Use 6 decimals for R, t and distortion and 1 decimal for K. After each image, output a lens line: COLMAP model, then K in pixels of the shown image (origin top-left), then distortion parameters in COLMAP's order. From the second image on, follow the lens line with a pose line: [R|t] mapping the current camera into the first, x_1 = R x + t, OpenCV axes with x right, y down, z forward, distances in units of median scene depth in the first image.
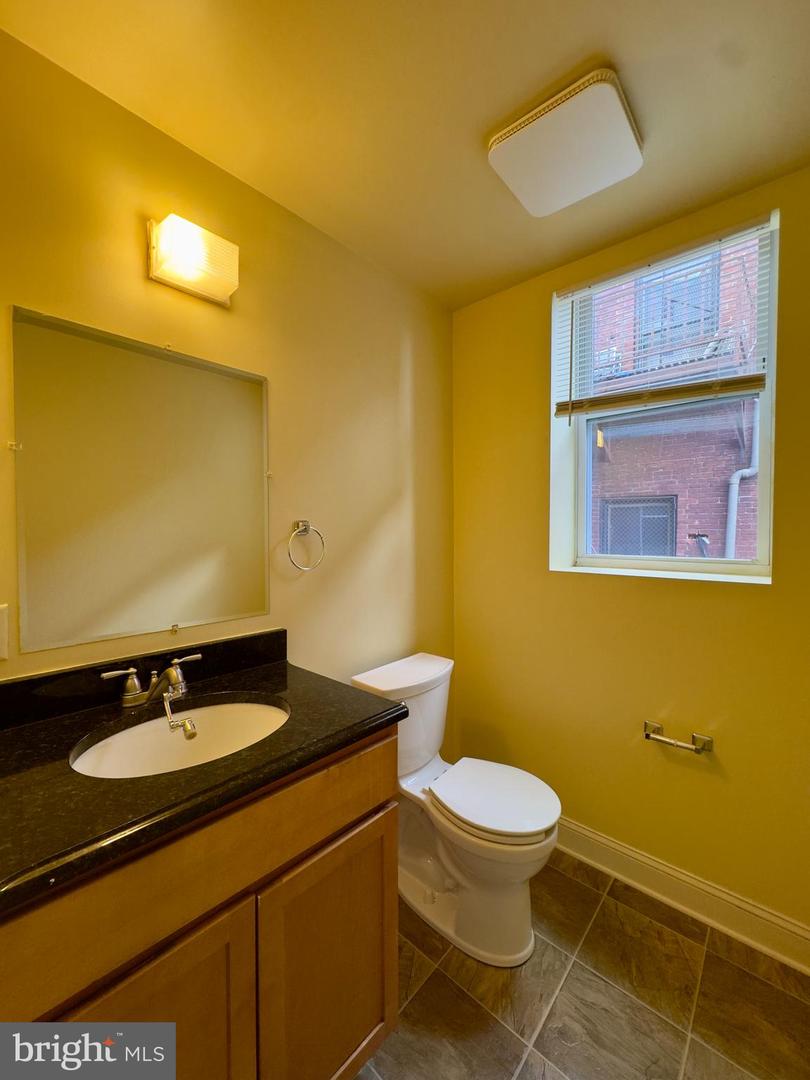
lens RADIAL K [[429.2, 0, 405.0], [0, 429.2, 540.0], [0, 0, 1]] dist [-0.002020, 0.000280]
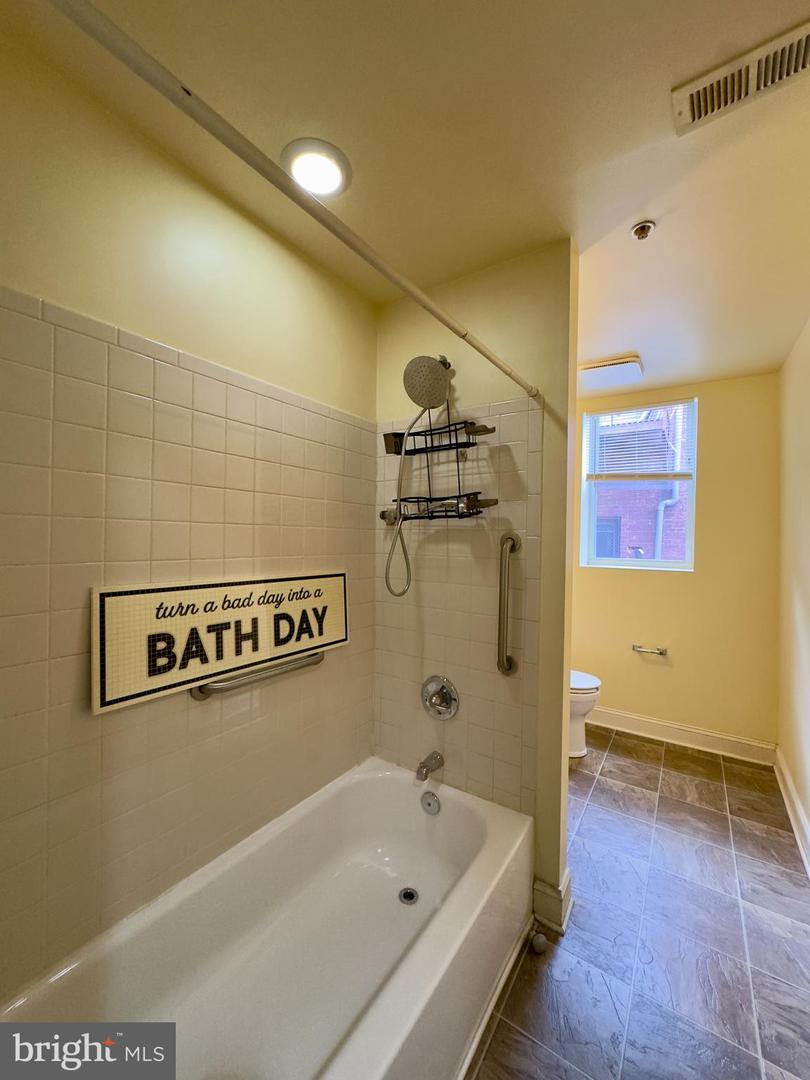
lens RADIAL K [[429.2, 0, 405.0], [0, 429.2, 540.0], [0, 0, 1]] dist [-0.002020, 0.000280]
pose [[0.990351, 0.016998, 0.137535, -0.800344], [-0.014374, 0.999696, -0.020049, 0.011522], [-0.137834, 0.017878, 0.990294, -0.851128]]
